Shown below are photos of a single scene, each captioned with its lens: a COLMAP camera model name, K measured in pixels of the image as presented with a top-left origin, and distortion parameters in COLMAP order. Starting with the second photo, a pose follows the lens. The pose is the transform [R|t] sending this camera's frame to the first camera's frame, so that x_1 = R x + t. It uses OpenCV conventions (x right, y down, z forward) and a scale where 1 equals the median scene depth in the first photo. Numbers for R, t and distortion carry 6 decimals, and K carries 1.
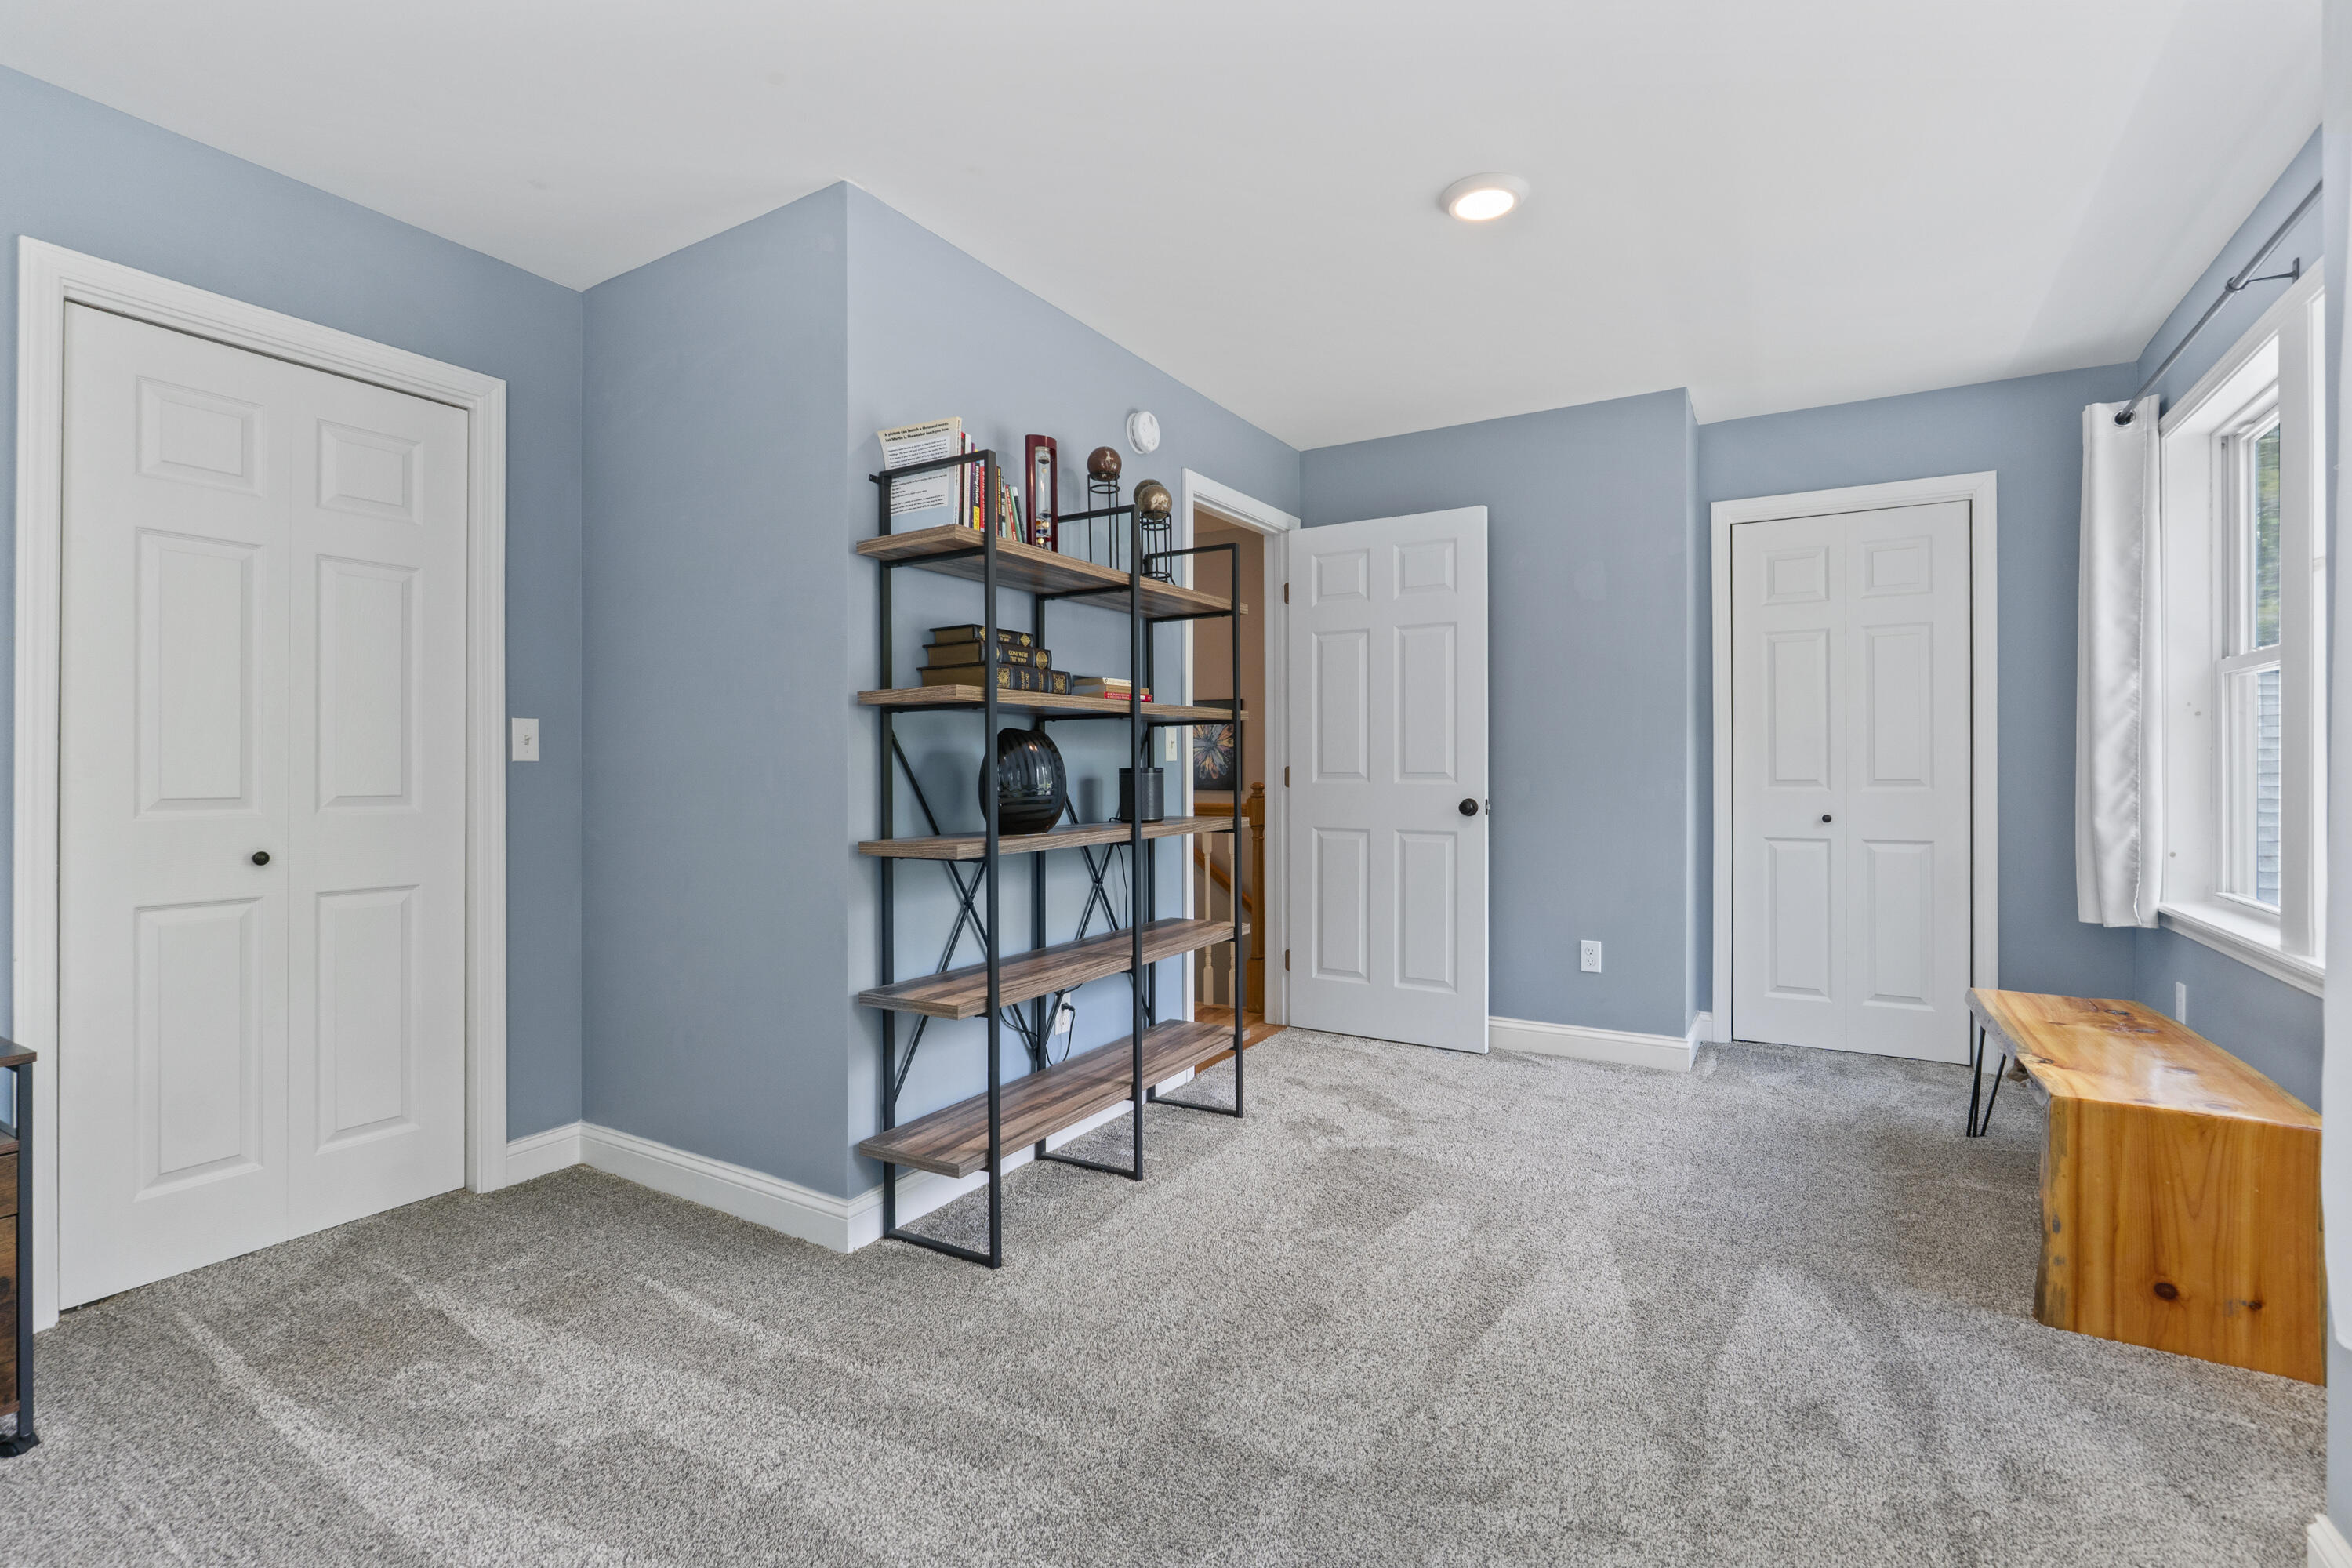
lens RADIAL K [[1050.2, 0, 1176.0], [0, 1050.2, 784.0], [0, 0, 1]] dist [0.000876, 0.000127]
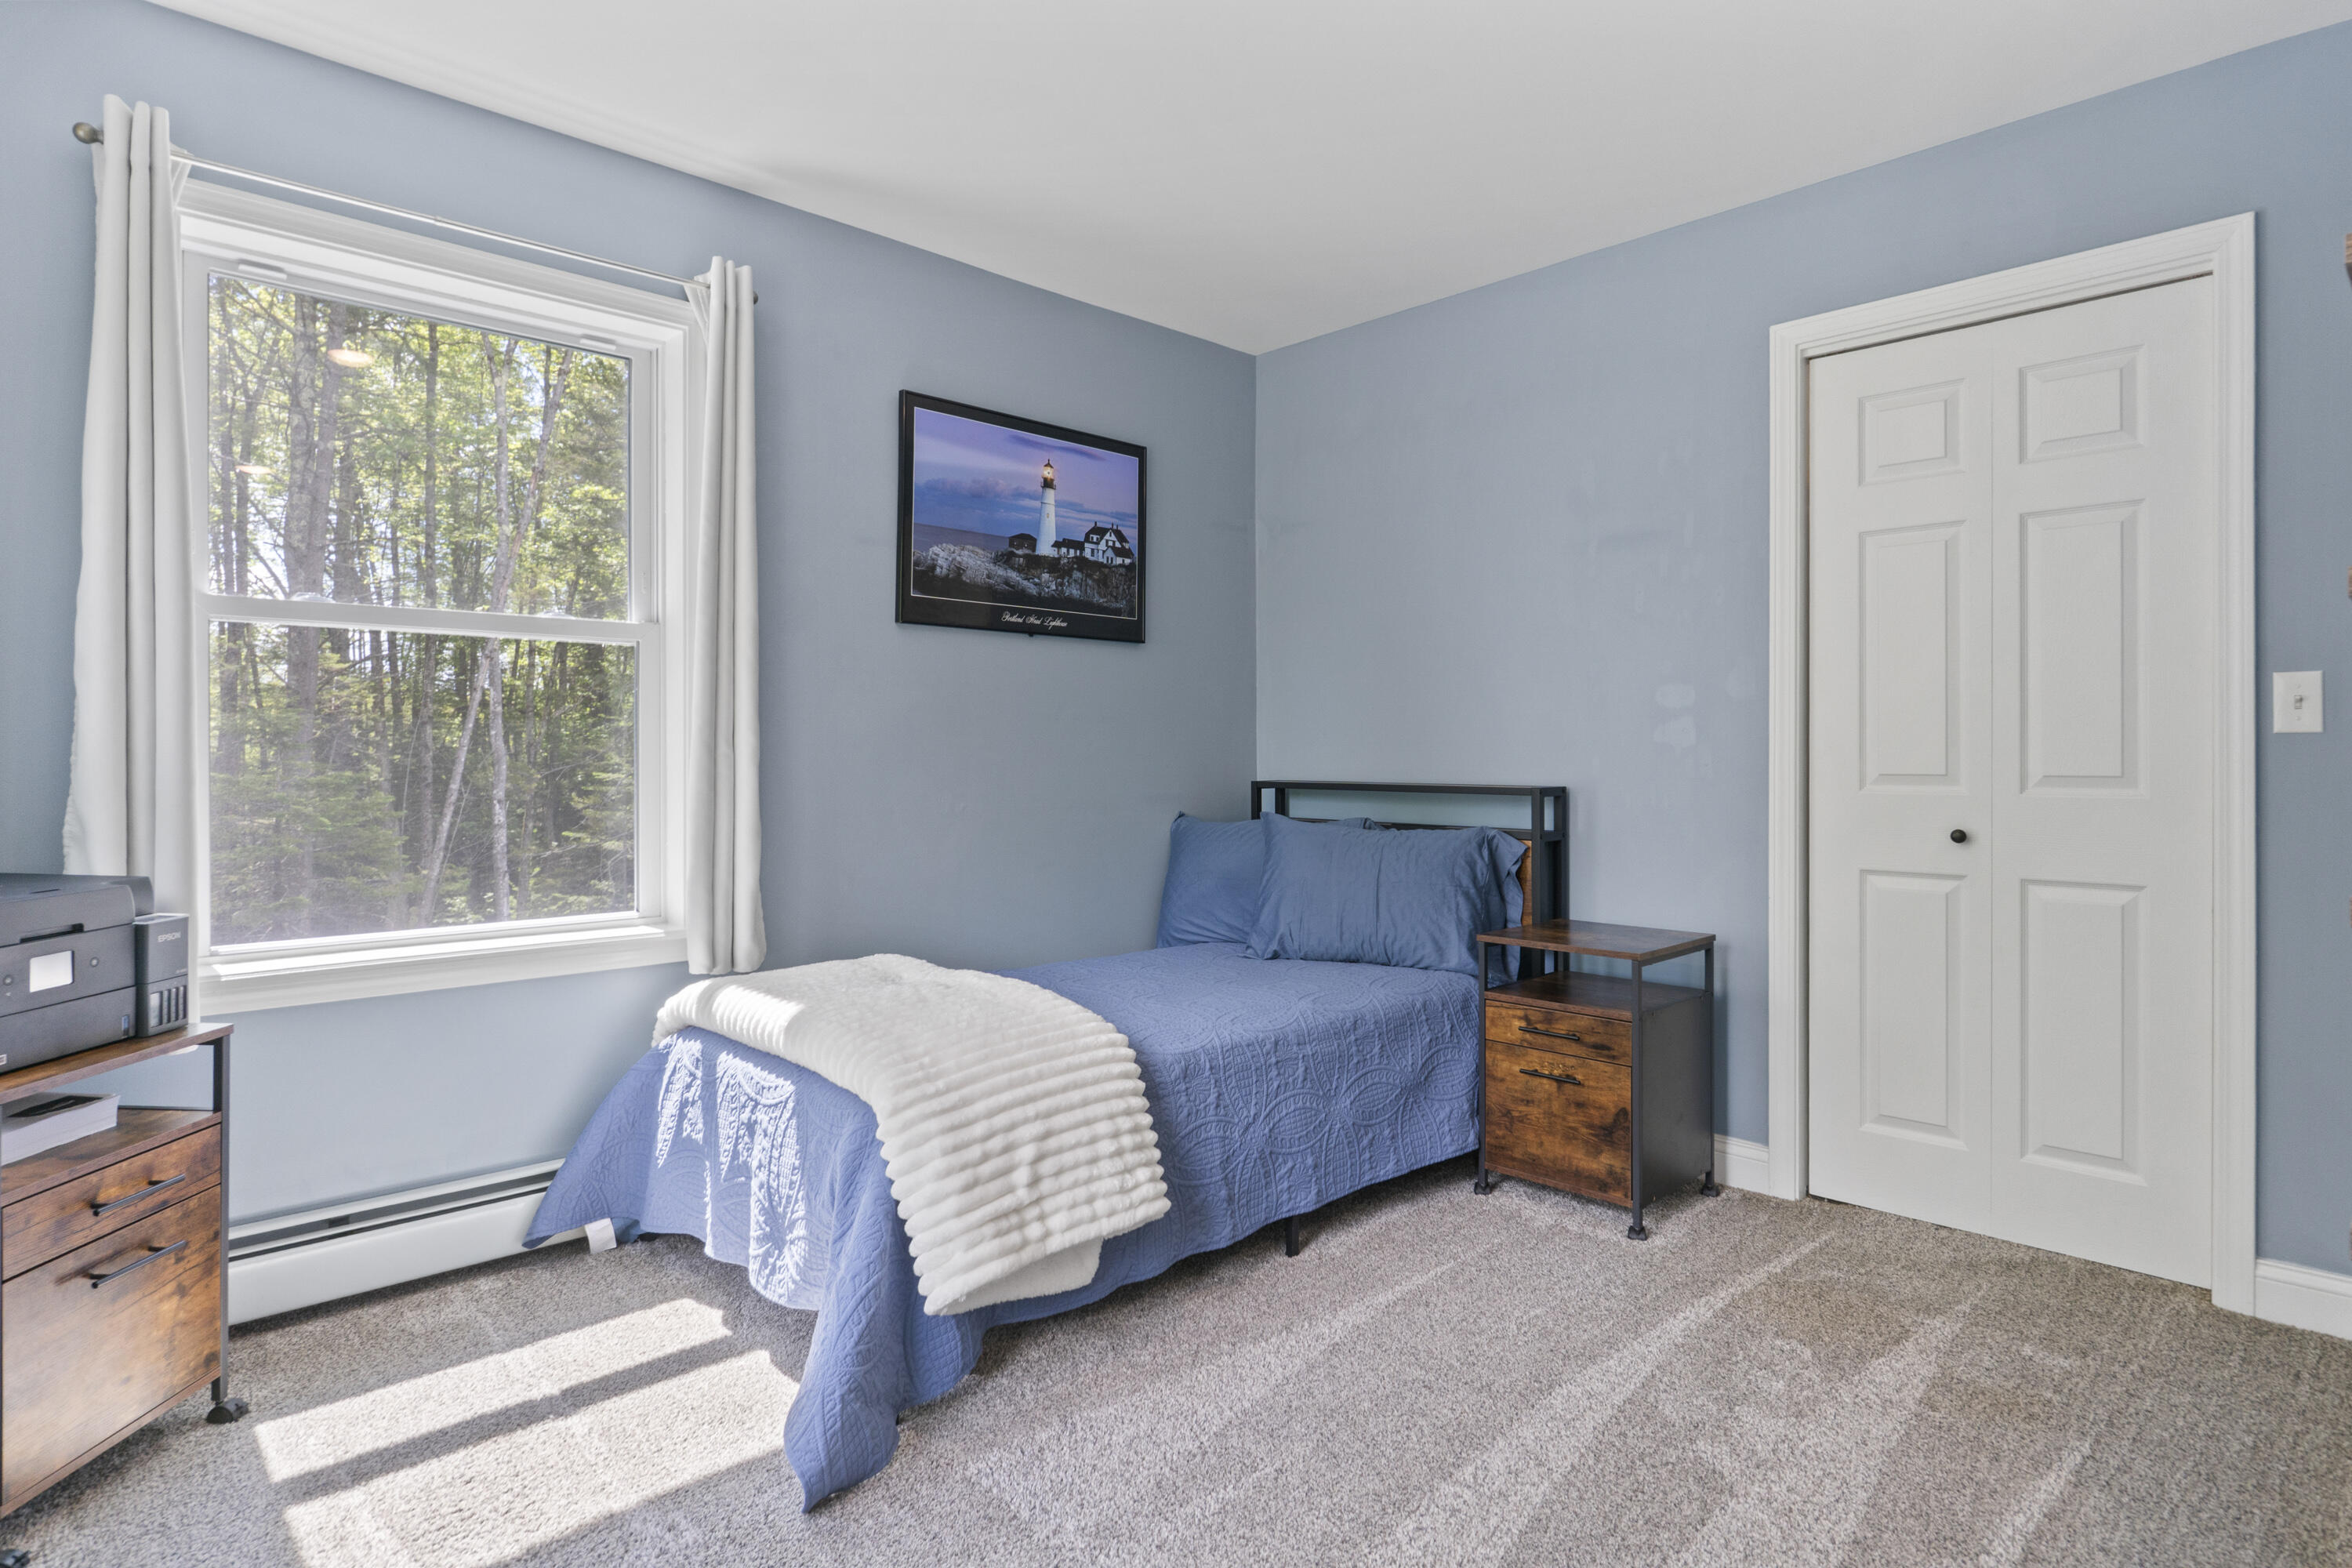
lens RADIAL K [[1277.1, 0, 1177.5], [0, 1277.1, 755.0], [0, 0, 1]] dist [0.000885, 0.000660]
pose [[-0.267239, 0.007084, -0.963604, 0.525739], [-0.001227, 0.999970, 0.007691, -0.015479], [0.963630, 0.003238, -0.267222, 0.654471]]
